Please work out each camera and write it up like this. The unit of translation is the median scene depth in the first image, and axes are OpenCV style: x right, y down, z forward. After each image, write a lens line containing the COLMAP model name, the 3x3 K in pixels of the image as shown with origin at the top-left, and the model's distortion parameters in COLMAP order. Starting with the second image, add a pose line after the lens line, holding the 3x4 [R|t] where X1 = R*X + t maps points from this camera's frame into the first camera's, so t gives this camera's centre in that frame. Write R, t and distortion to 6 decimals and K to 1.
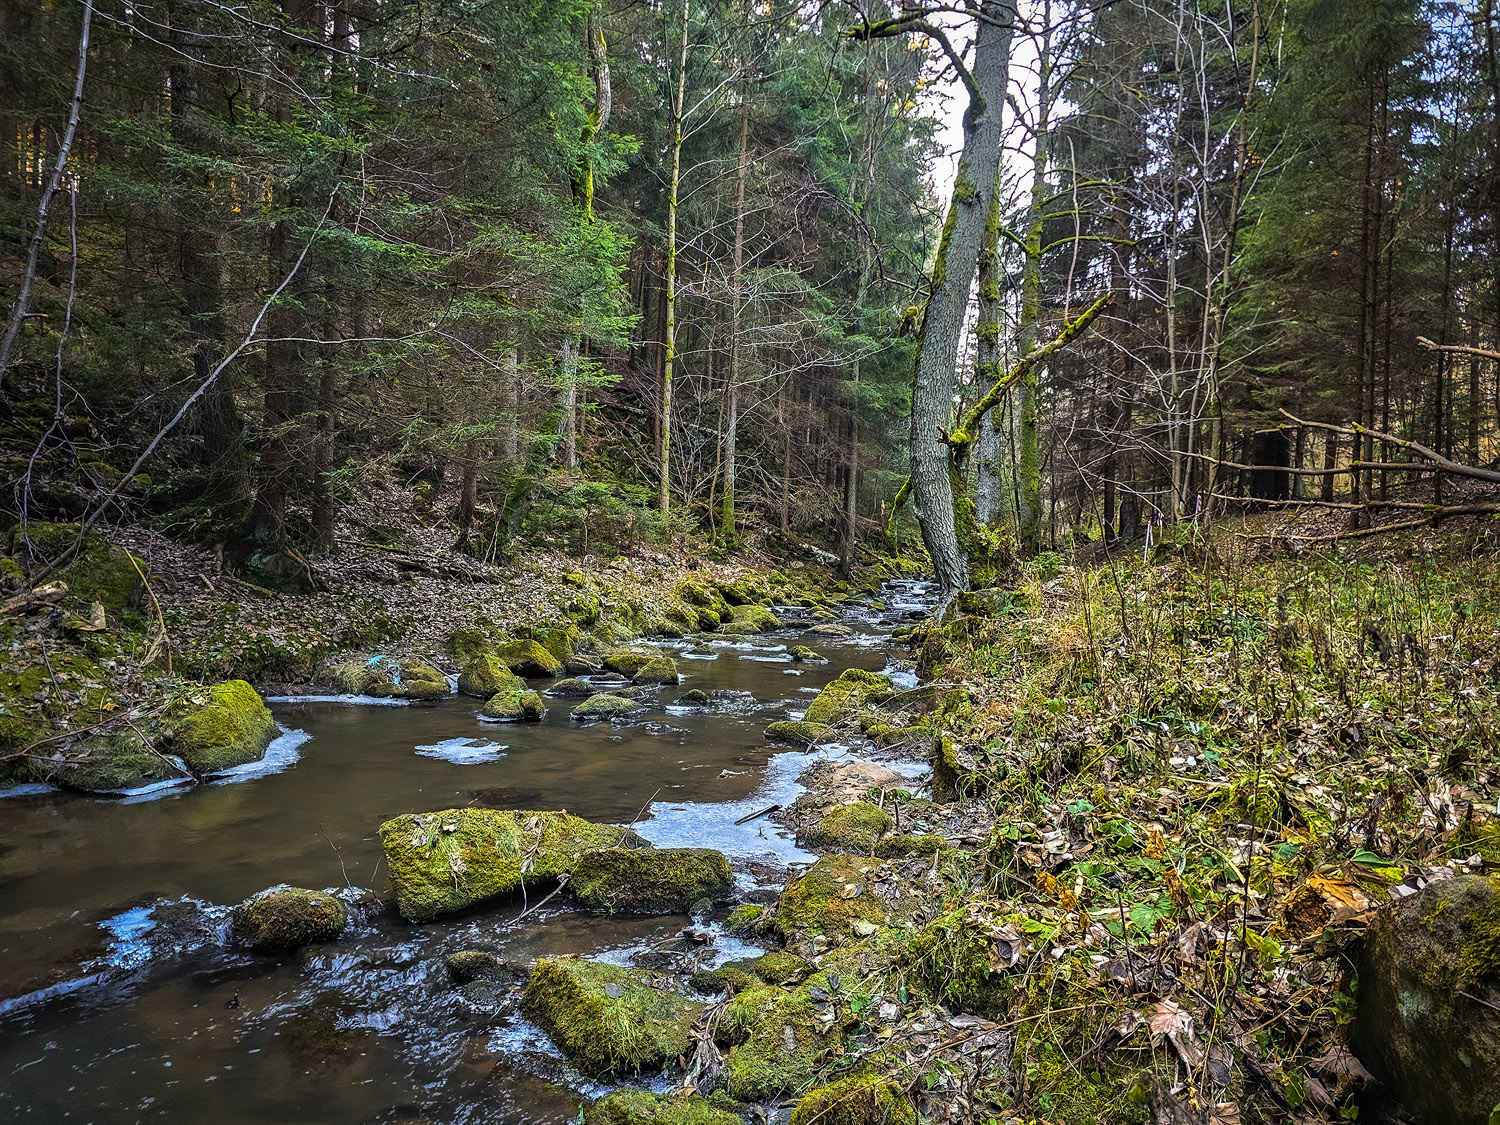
lens RADIAL K [[1013.5, 0, 728.4], [0, 1013.5, 582.0], [0, 0, 1]] dist [0.067492, -0.062416]
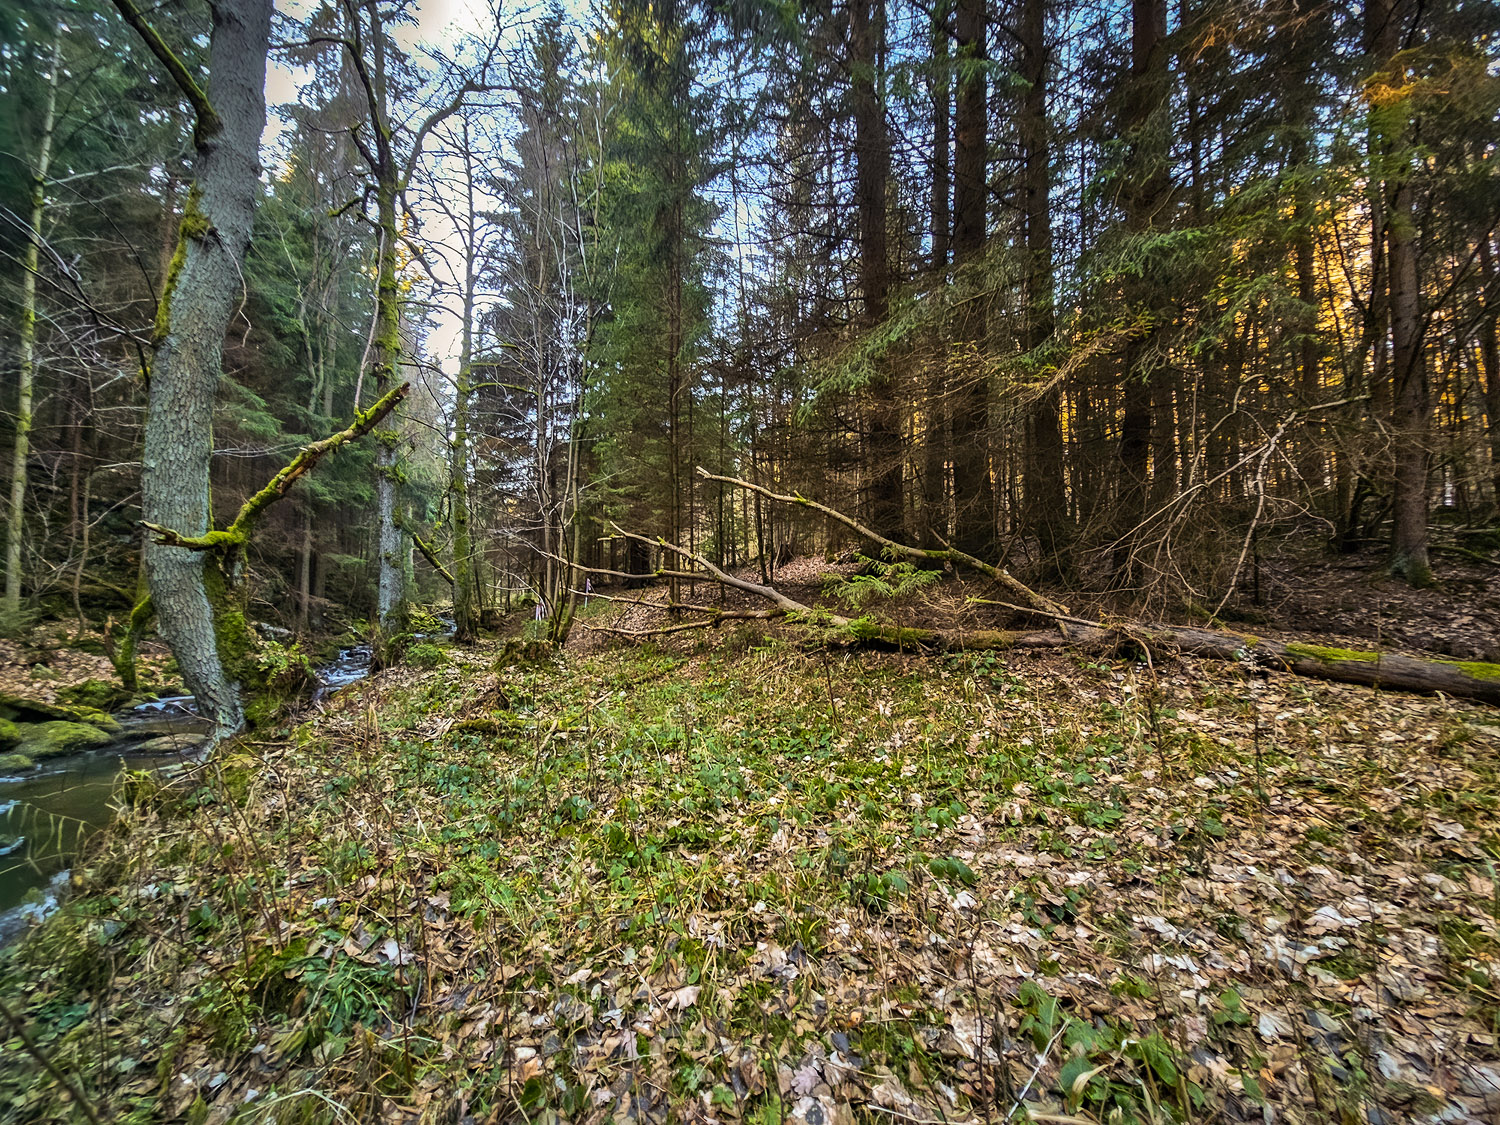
lens RADIAL K [[634.1, 0, 743.0], [0, 634.1, 578.4], [0, 0, 1]] dist [-0.011787, 0.003855]
pose [[0.817340, -0.004391, 0.576139, 0.254454], [0.040956, 0.997884, -0.050497, -0.063038], [-0.574699, 0.064870, 0.815790, 0.337280]]
